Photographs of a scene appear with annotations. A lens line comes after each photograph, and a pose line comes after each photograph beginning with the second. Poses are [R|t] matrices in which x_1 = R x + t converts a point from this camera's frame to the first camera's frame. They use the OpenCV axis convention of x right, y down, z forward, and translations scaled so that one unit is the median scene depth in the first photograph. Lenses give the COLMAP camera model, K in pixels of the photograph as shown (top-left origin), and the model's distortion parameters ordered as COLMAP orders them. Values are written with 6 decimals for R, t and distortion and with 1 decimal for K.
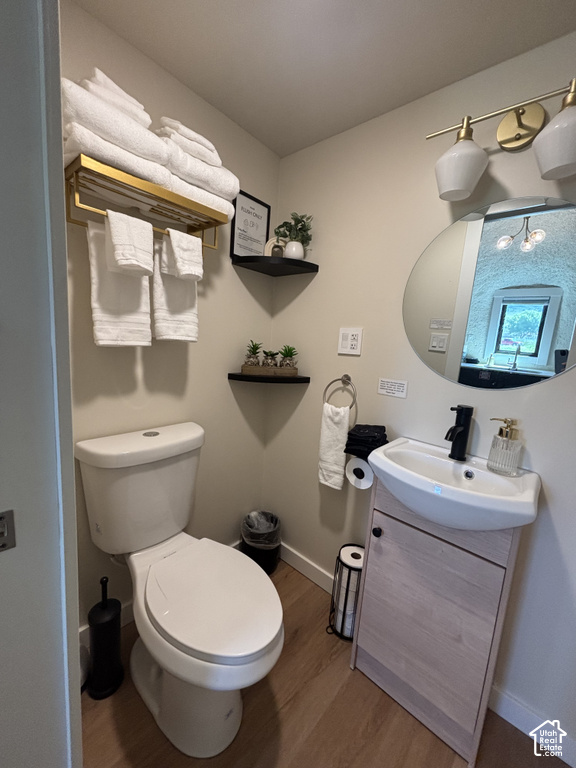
lens RADIAL K [[309.8, 0, 286.9], [0, 309.8, 383.6], [0, 0, 1]] dist [0.002895, -0.000741]
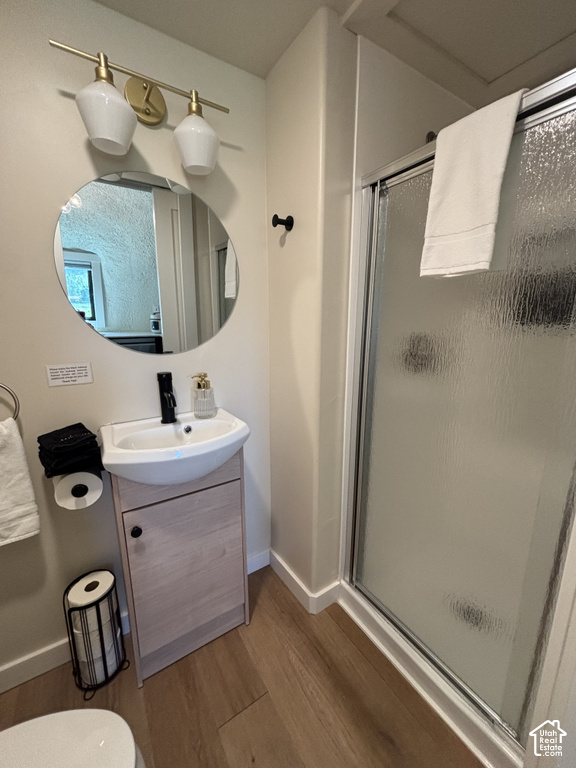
lens RADIAL K [[309.8, 0, 287.5], [0, 309.8, 383.7], [0, 0, 1]] dist [0.002895, -0.000741]
pose [[0.266238, -0.270742, 0.925103, -0.301883], [0.163167, 0.958551, 0.233572, -0.069925], [-0.949997, 0.088760, 0.299379, 0.274340]]
